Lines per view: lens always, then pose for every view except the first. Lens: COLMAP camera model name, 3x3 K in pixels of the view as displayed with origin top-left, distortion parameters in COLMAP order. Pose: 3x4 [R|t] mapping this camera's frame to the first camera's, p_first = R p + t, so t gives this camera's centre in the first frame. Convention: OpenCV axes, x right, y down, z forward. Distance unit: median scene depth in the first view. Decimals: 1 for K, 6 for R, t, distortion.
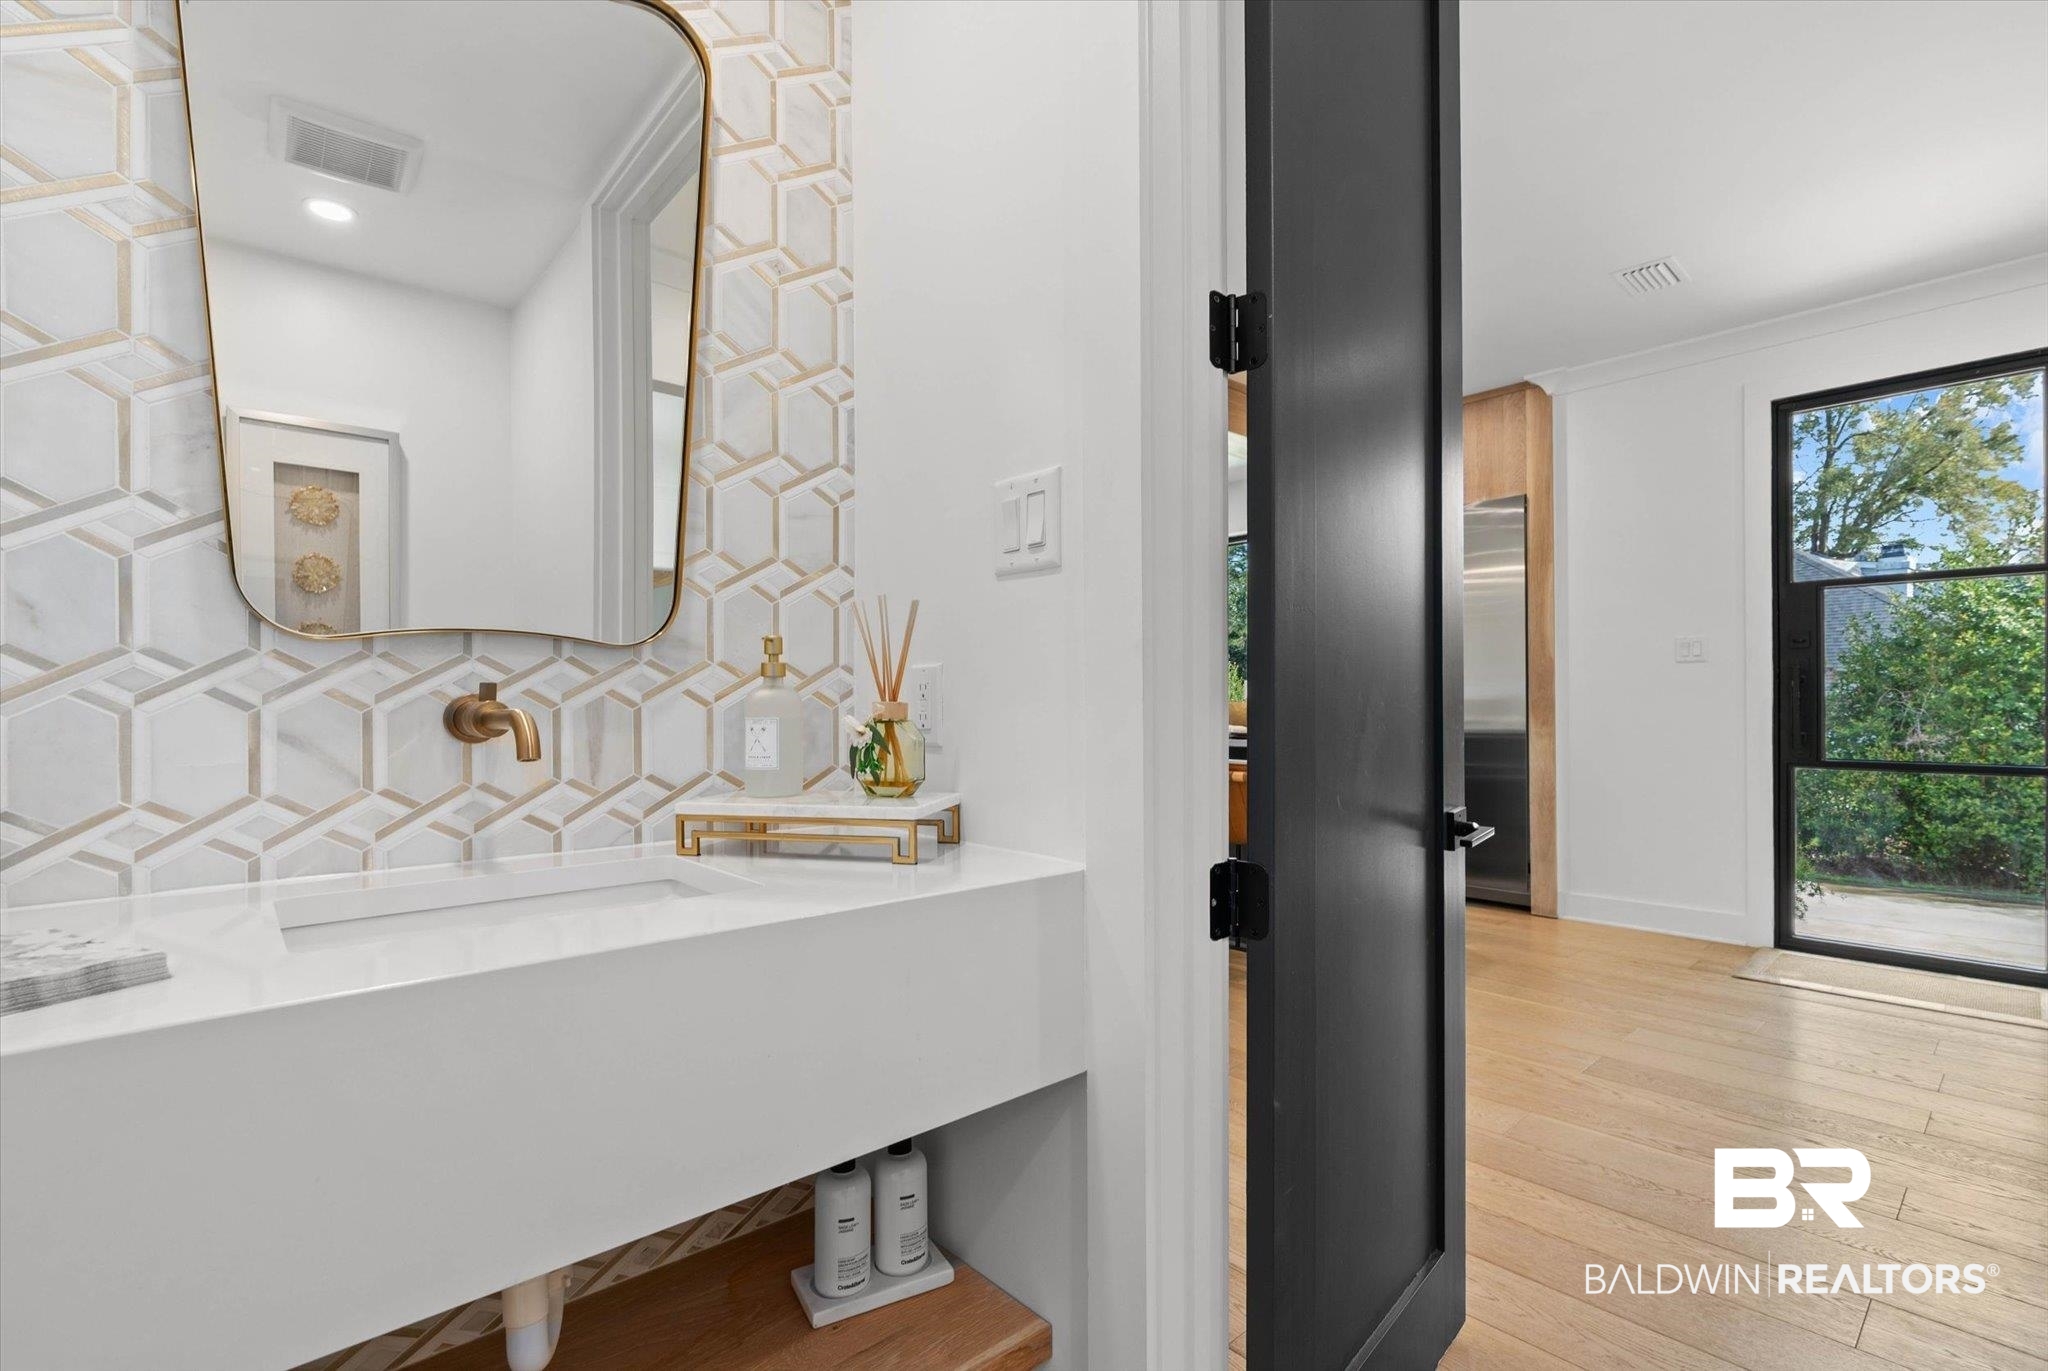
lens RADIAL K [[931.0, 0, 1024.0], [0, 931.0, 685.5], [0, 0, 1]] dist [-0.000290, 0.000084]
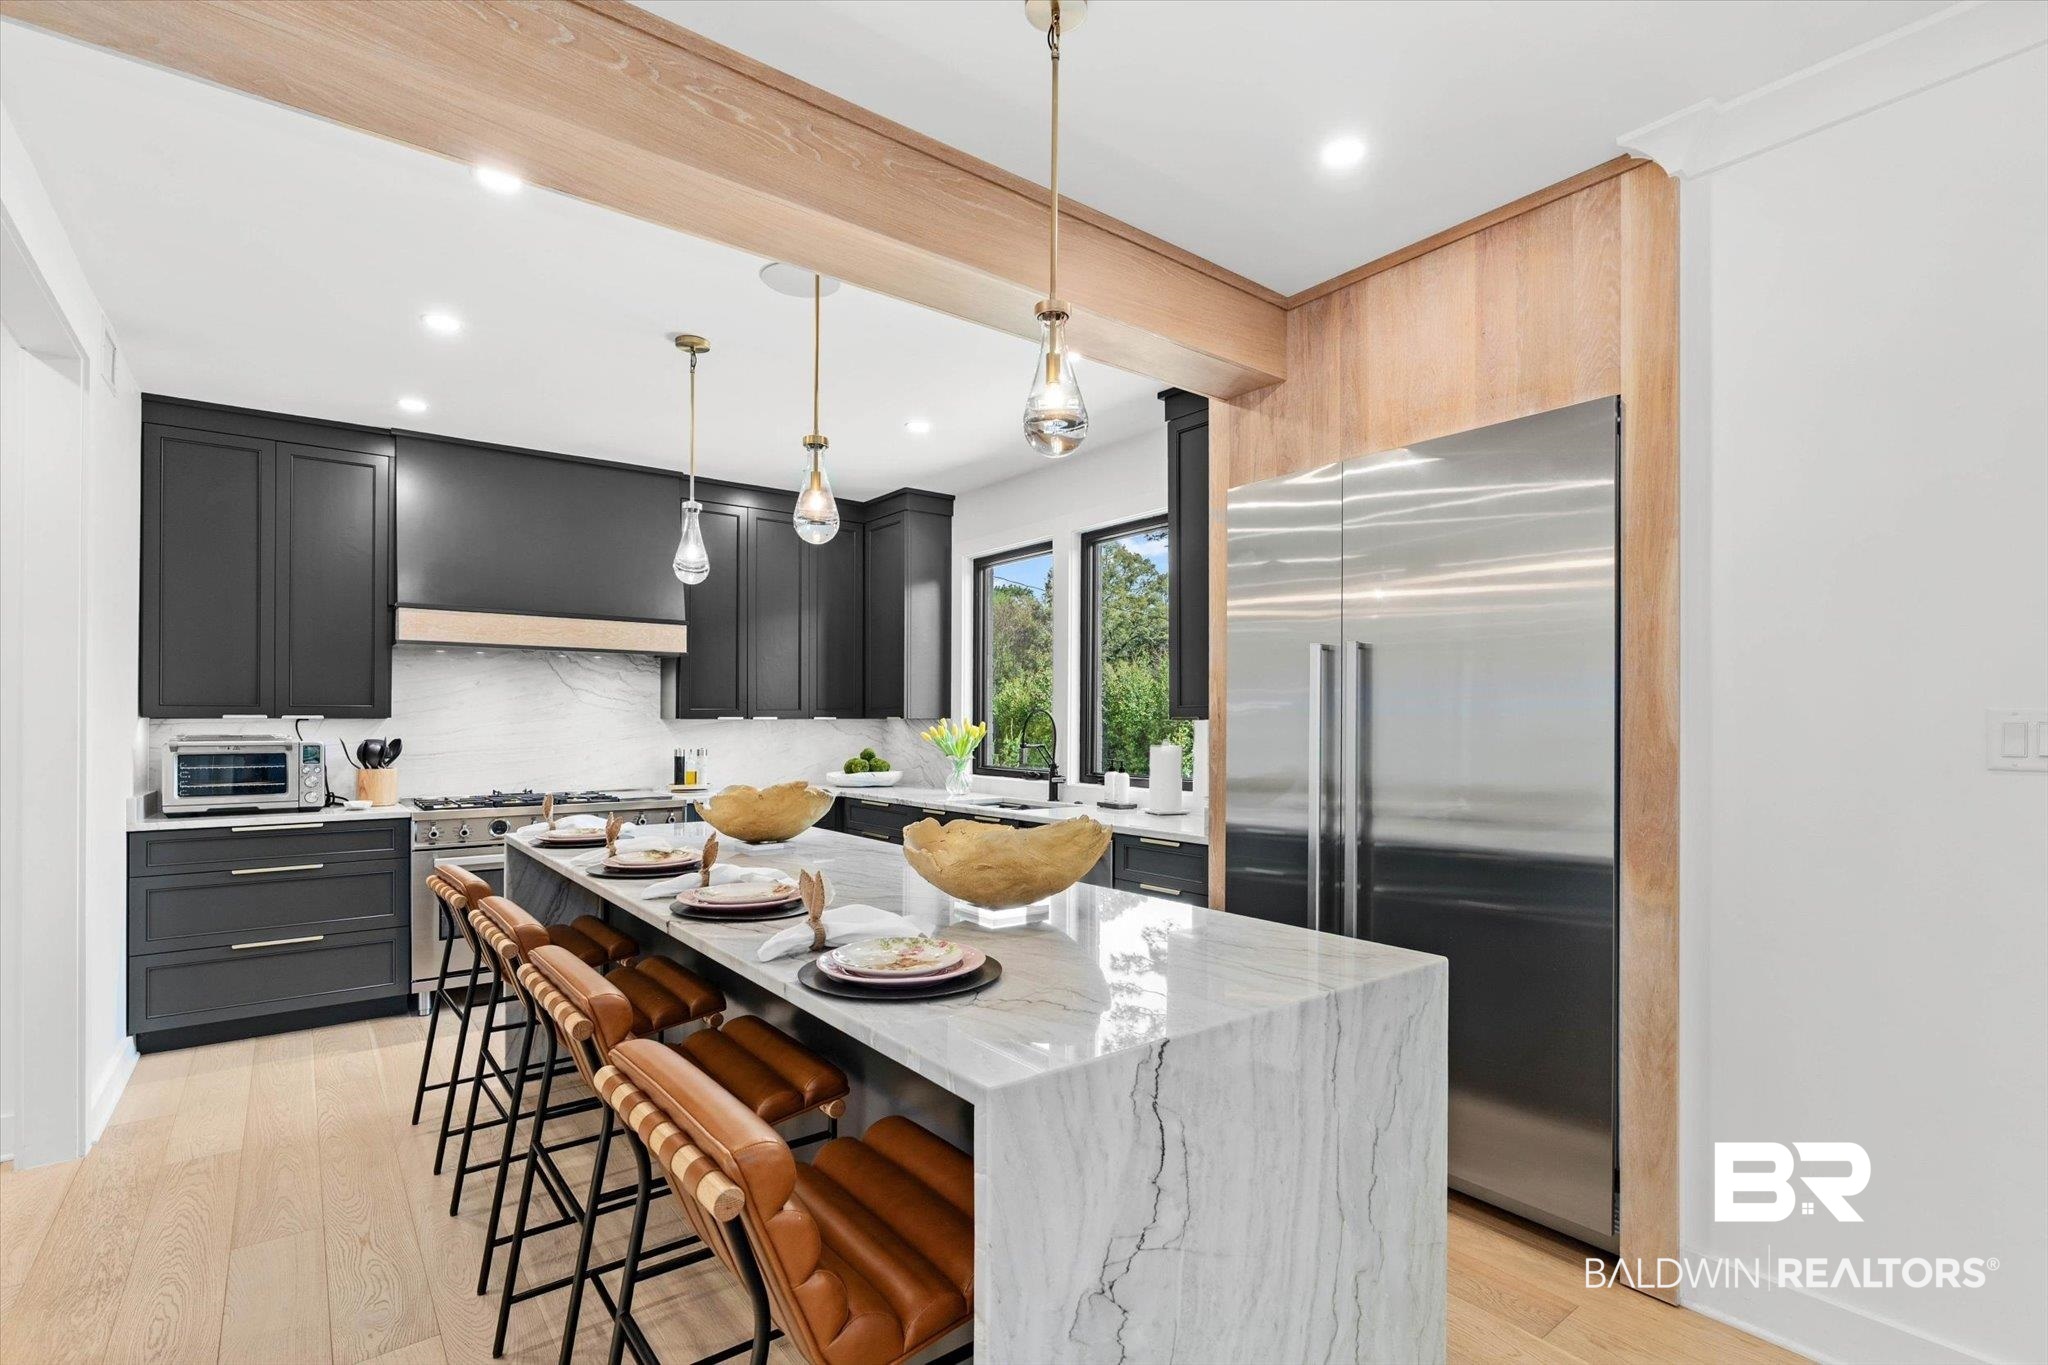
lens RADIAL K [[954.5, 0, 1024.7], [0, 954.5, 706.6], [0, 0, 1]] dist [0.000724, 0.000148]
pose [[0.998272, 0.006832, -0.058361, 0.267342], [-0.006423, 0.999953, 0.007194, -0.048613], [0.058407, -0.006807, 0.998270, 0.497639]]
